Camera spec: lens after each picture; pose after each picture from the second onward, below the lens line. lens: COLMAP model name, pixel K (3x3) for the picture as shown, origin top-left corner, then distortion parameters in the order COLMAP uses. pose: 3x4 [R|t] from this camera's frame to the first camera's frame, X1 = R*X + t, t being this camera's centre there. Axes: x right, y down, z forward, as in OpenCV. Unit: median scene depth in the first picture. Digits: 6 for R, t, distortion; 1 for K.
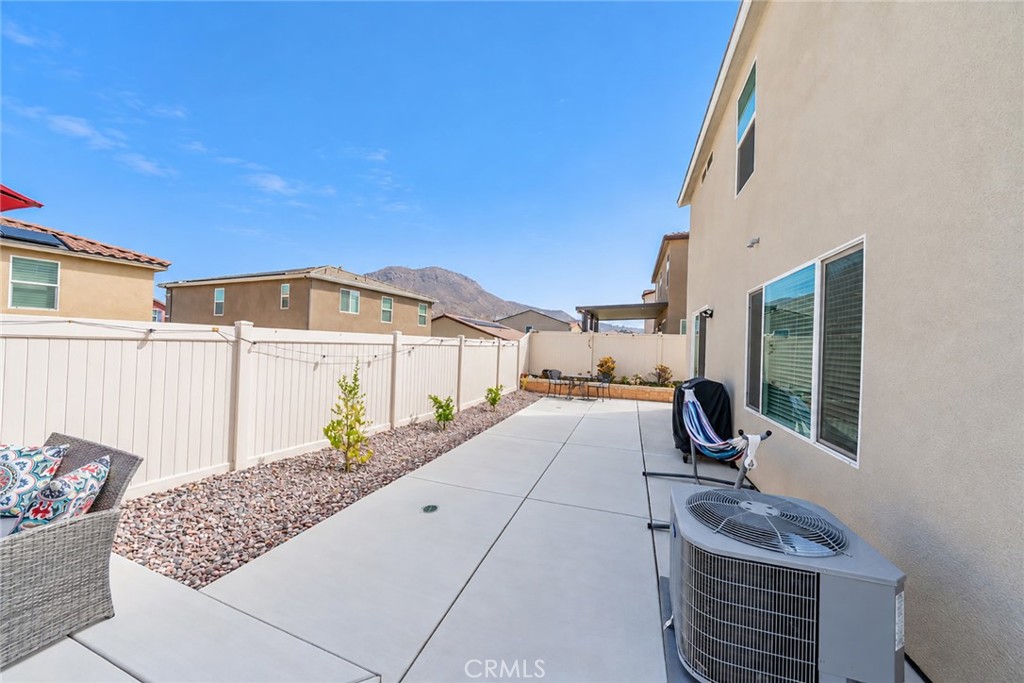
lens RADIAL K [[348.7, 0, 512.0], [0, 348.7, 341.5], [0, 0, 1]] dist [-0.010877, -0.000050]
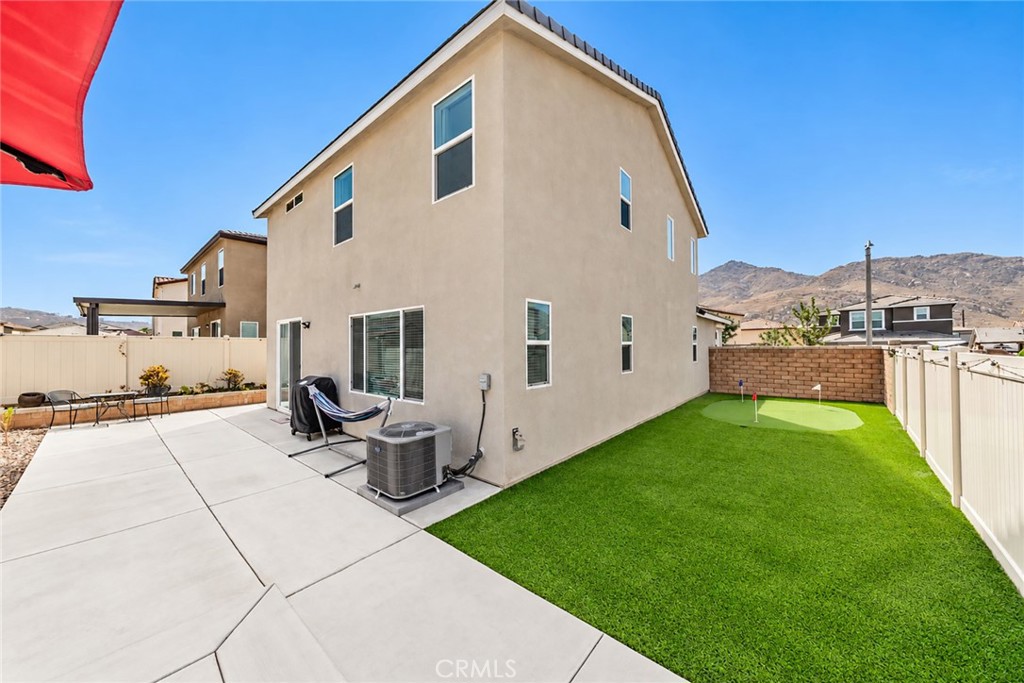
lens RADIAL K [[348.7, 0, 512.0], [0, 348.7, 341.5], [0, 0, 1]] dist [-0.010877, -0.000050]
pose [[0.343706, -0.021218, 0.938838, -0.225372], [0.009392, 0.999772, 0.019157, -0.023293], [-0.939030, 0.002233, 0.343827, -0.087353]]
